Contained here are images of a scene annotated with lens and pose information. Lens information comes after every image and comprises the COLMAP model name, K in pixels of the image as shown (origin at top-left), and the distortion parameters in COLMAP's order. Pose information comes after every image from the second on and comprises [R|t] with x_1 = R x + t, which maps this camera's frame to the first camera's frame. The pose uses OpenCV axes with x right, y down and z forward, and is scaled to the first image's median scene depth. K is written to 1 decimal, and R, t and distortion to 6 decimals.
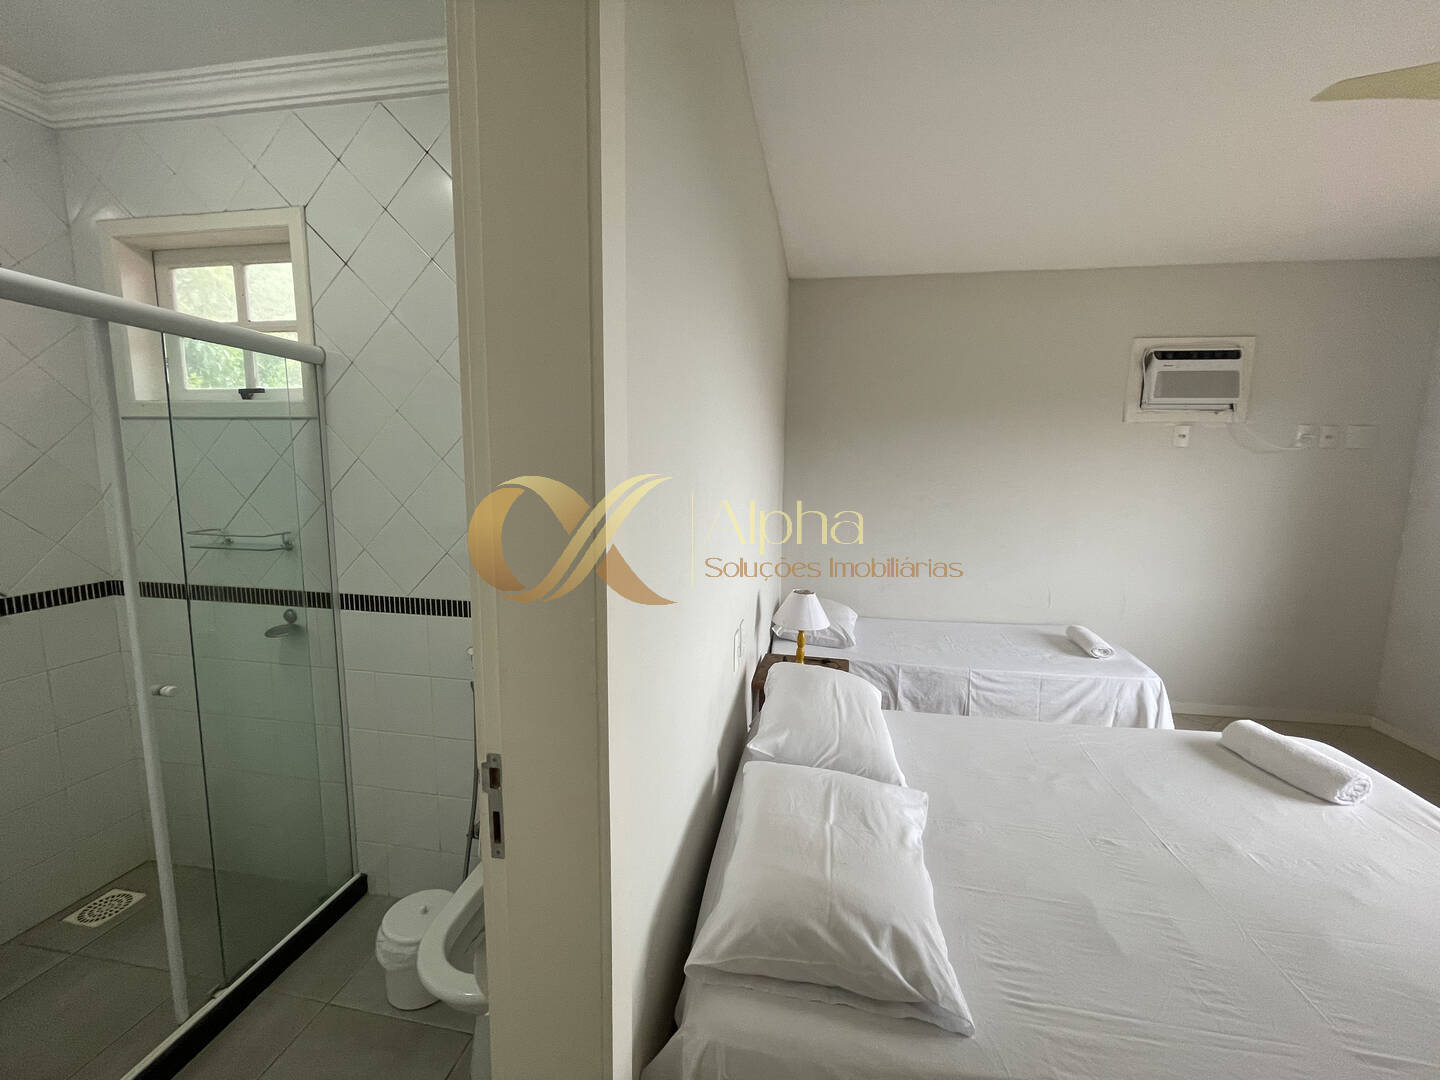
lens RADIAL K [[585.4, 0, 716.9], [0, 585.4, 538.7], [0, 0, 1]] dist [-0.001426, 0.001647]
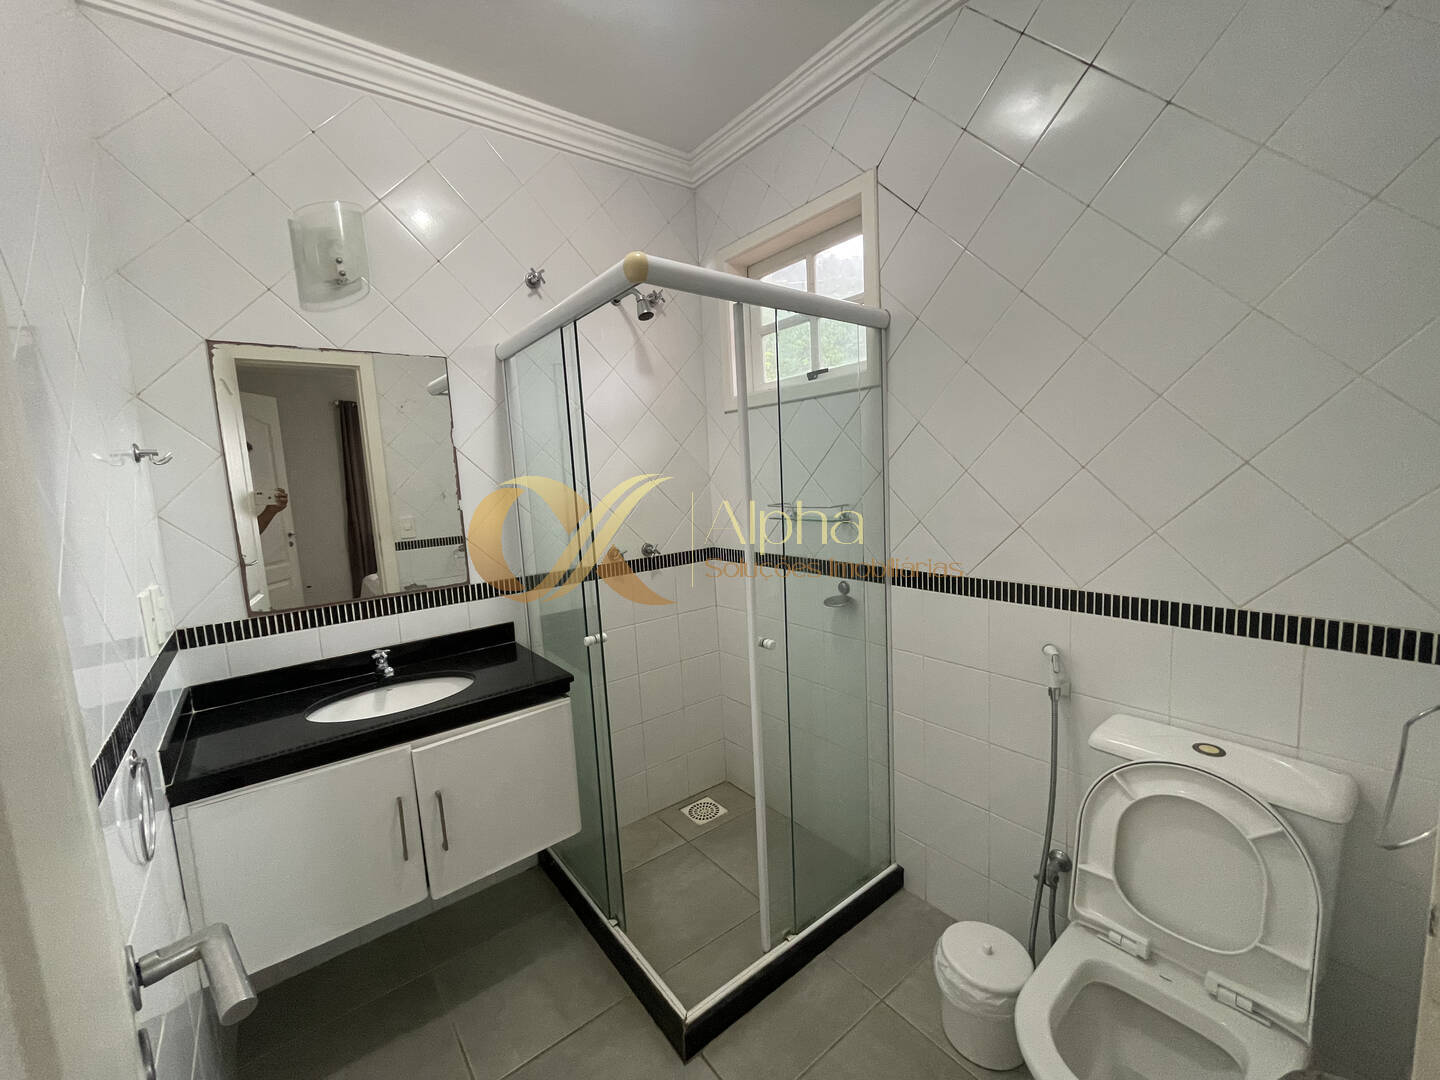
lens RADIAL K [[585.4, 0, 724.4], [0, 585.4, 542.4], [0, 0, 1]] dist [-0.001426, 0.001647]
pose [[0.746959, 0.034231, -0.663988, -0.218323], [-0.030388, 0.999388, 0.017336, 0.043353], [0.664175, 0.007228, 0.747542, 0.106280]]
